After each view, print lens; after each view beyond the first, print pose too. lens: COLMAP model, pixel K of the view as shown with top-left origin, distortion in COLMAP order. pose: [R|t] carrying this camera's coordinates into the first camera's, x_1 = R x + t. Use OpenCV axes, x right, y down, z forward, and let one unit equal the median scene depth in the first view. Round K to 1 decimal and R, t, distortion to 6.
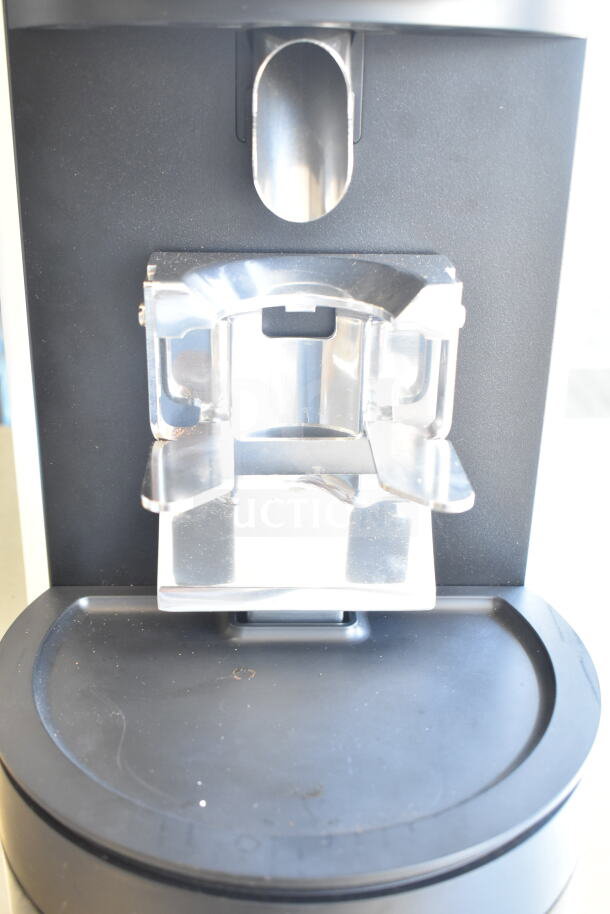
lens RADIAL K [[992.0, 0, 307.1], [0, 992.0, 450.5], [0, 0, 1]] dist [0.001816, 0.000000]
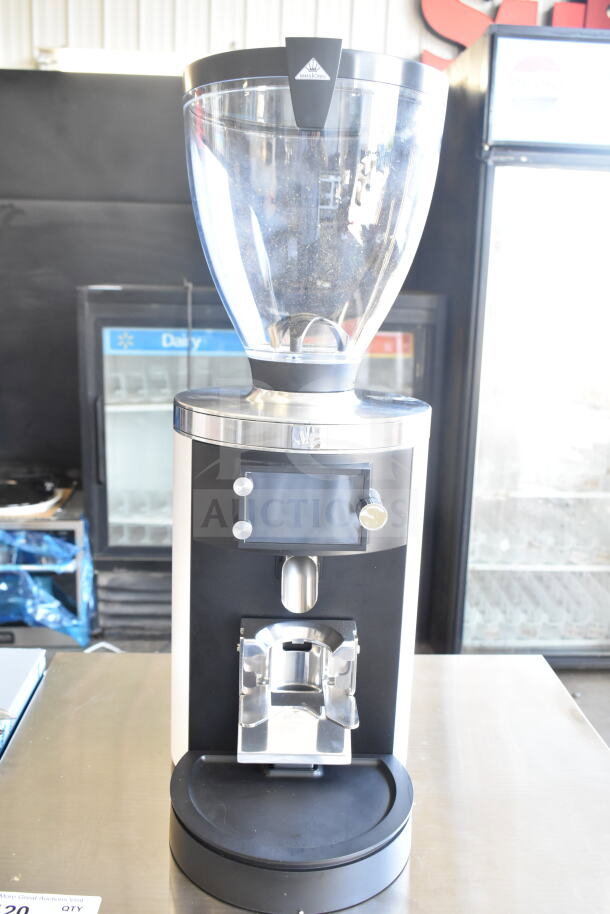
lens RADIAL K [[861.3, 0, 305.5], [0, 861.3, 461.1], [0, 0, 1]] dist [-0.003718, 0.000000]
pose [[0.999777, 0.020169, -0.006334, 0.018071], [-0.020916, 0.987280, -0.157608, -0.262335], [0.003074, 0.157705, 0.987481, -1.319784]]
